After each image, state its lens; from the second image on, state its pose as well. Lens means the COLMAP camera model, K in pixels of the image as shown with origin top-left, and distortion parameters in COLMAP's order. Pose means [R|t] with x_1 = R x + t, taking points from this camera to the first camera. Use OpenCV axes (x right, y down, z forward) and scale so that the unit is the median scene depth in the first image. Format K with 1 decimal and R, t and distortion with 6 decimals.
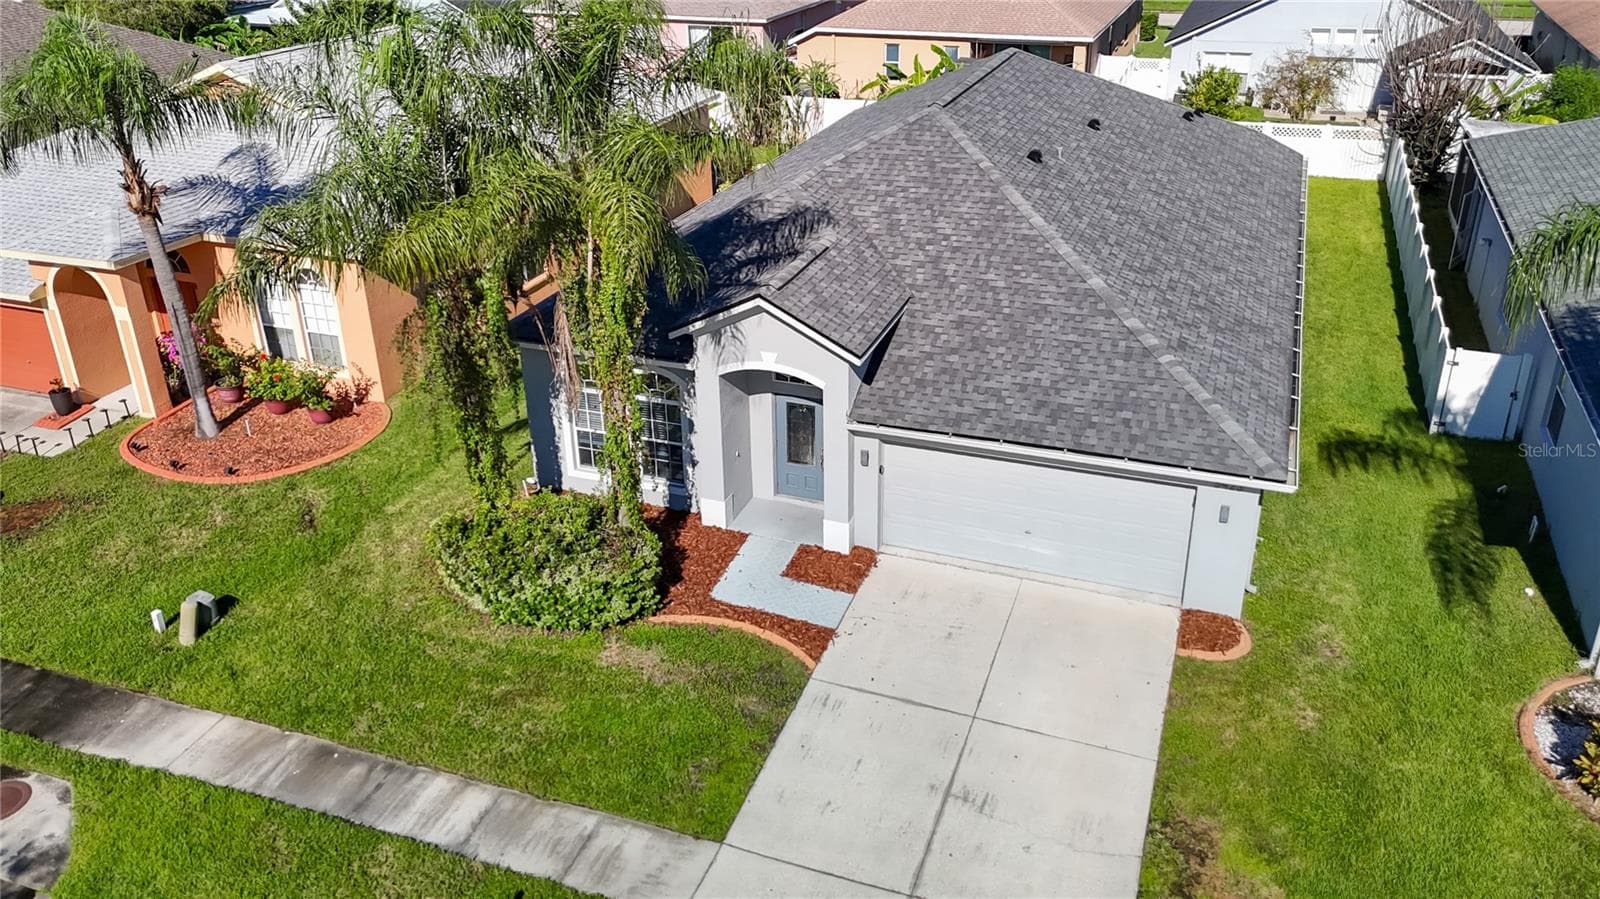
lens RADIAL K [[1251.5, 0, 811.0], [0, 1251.5, 422.8], [0, 0, 1]] dist [0.066483, -0.078879]
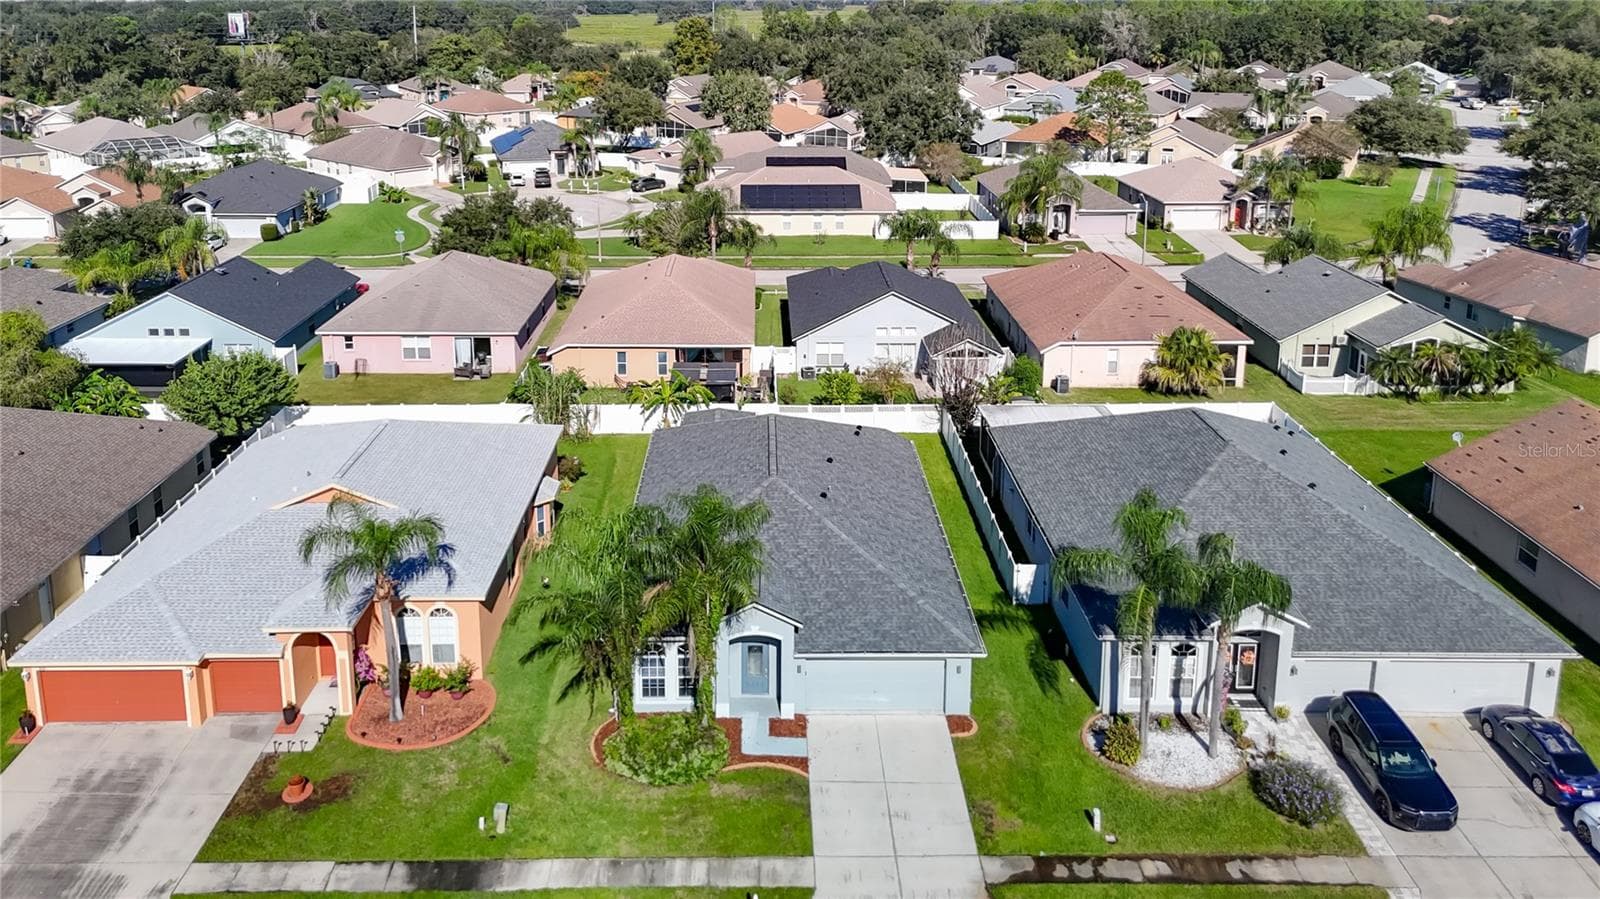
lens RADIAL K [[1251.6, 0, 777.1], [0, 1251.6, 235.0], [0, 0, 1]] dist [0.117084, -0.172851]
pose [[0.932682, -0.057232, 0.356130, -0.738335], [0.139018, 0.968091, -0.208502, -0.250840], [-0.332833, 0.243974, 0.910878, -1.171859]]
